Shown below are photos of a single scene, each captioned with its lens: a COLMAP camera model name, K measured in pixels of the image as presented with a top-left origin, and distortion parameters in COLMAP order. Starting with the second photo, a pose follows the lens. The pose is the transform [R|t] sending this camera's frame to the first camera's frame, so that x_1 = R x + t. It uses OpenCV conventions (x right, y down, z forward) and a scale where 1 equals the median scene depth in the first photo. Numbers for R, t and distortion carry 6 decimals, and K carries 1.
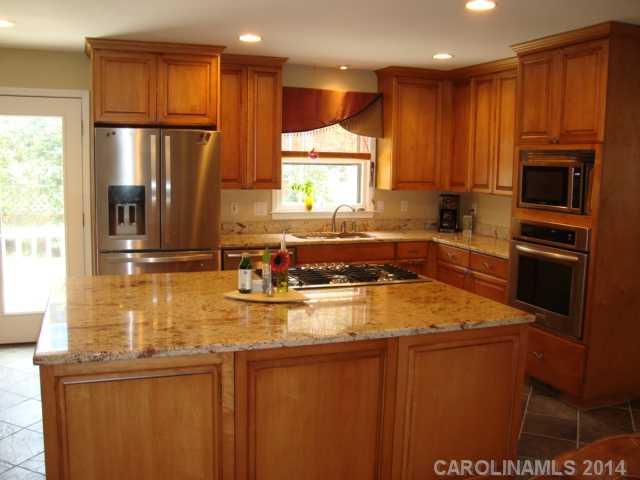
lens RADIAL K [[619.9, 0, 320.0], [0, 619.9, 240.0], [0, 0, 1]] dist [-0.219979, 0.186665]
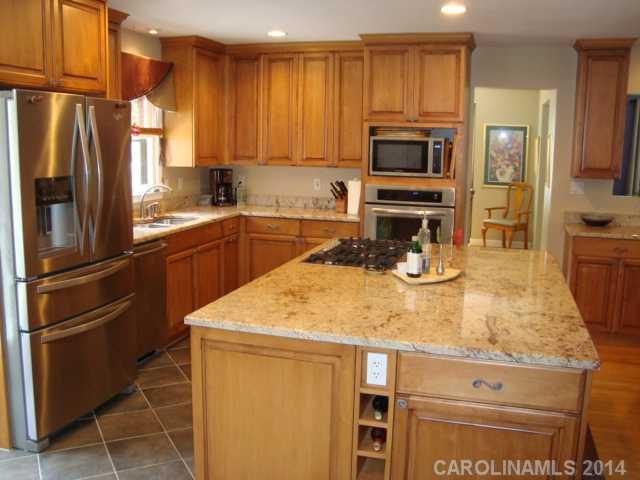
lens RADIAL K [[619.9, 0, 320.0], [0, 619.9, 240.0], [0, 0, 1]] dist [-0.219979, 0.186665]
pose [[0.620738, -0.132883, 0.772675, -0.617147], [0.091793, 0.991072, 0.096699, -0.052099], [-0.778626, 0.010901, 0.627394, 0.318320]]
